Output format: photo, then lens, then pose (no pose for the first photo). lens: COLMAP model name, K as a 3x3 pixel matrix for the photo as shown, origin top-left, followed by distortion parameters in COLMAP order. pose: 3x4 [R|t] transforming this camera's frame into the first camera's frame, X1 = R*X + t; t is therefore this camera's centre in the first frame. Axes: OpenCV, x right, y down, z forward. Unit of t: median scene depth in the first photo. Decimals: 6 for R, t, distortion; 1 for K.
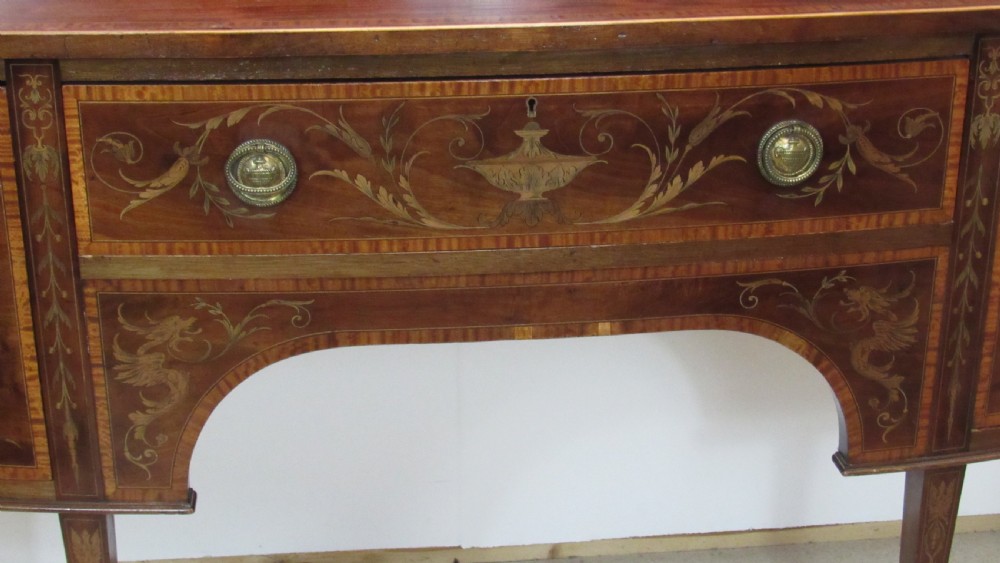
lens RADIAL K [[1639.1, 0, 500.0], [0, 1639.1, 281.5], [0, 0, 1]] dist [-0.113202, 0.046321]
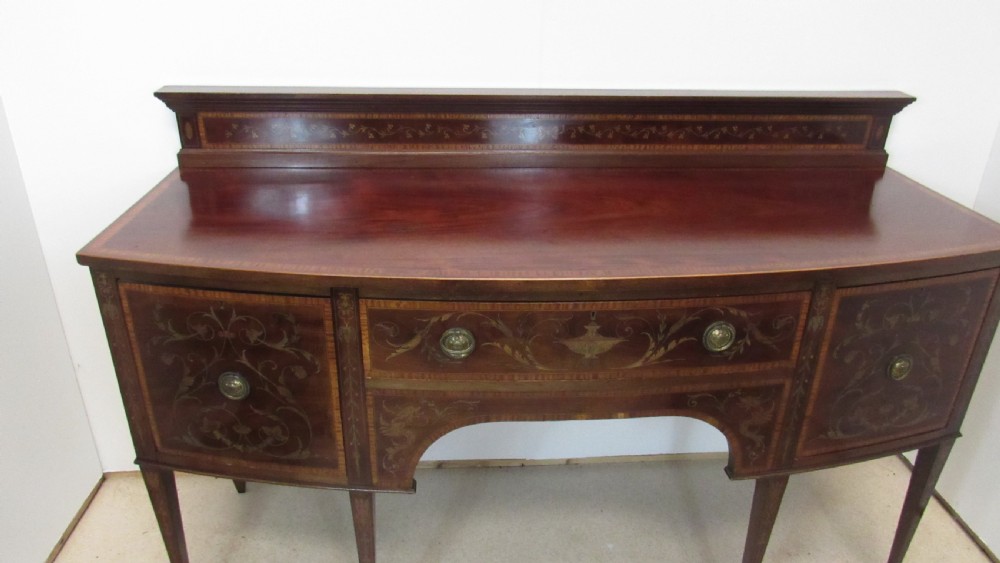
lens RADIAL K [[712.9, 0, 500.0], [0, 712.9, 281.5], [0, 0, 1]] dist [-0.027526, 0.005694]
pose [[0.999377, 0.030213, -0.018216, -0.077774], [-0.029478, 0.998791, 0.039344, -0.173465], [0.019383, -0.038783, 0.999060, 0.124492]]
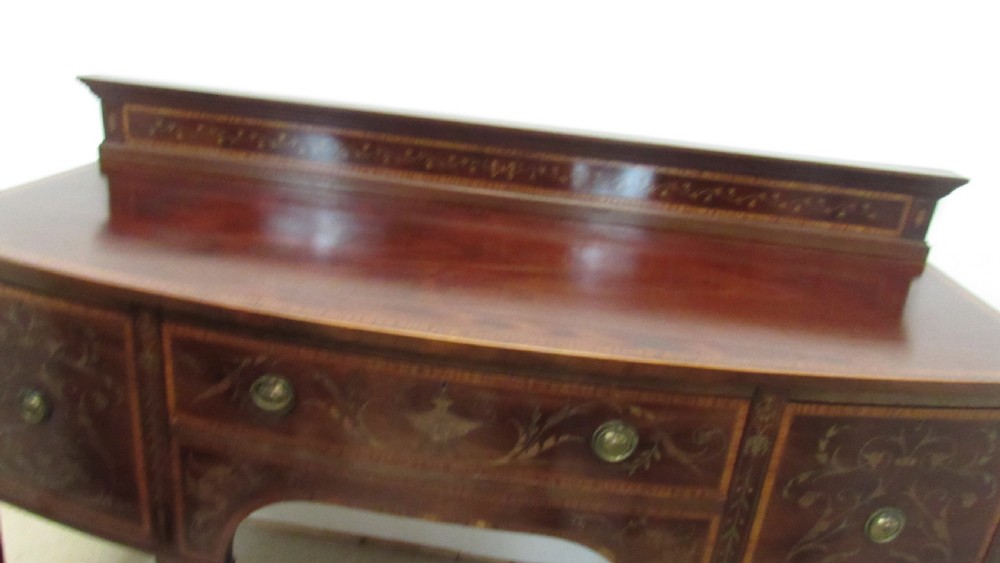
lens RADIAL K [[712.9, 0, 500.0], [0, 712.9, 281.5], [0, 0, 1]] dist [-0.027526, 0.005694]
pose [[0.974526, 0.161546, -0.155566, 0.153753], [-0.169671, 0.984674, -0.040358, -0.179466], [0.146662, 0.065725, 0.987001, 0.334657]]
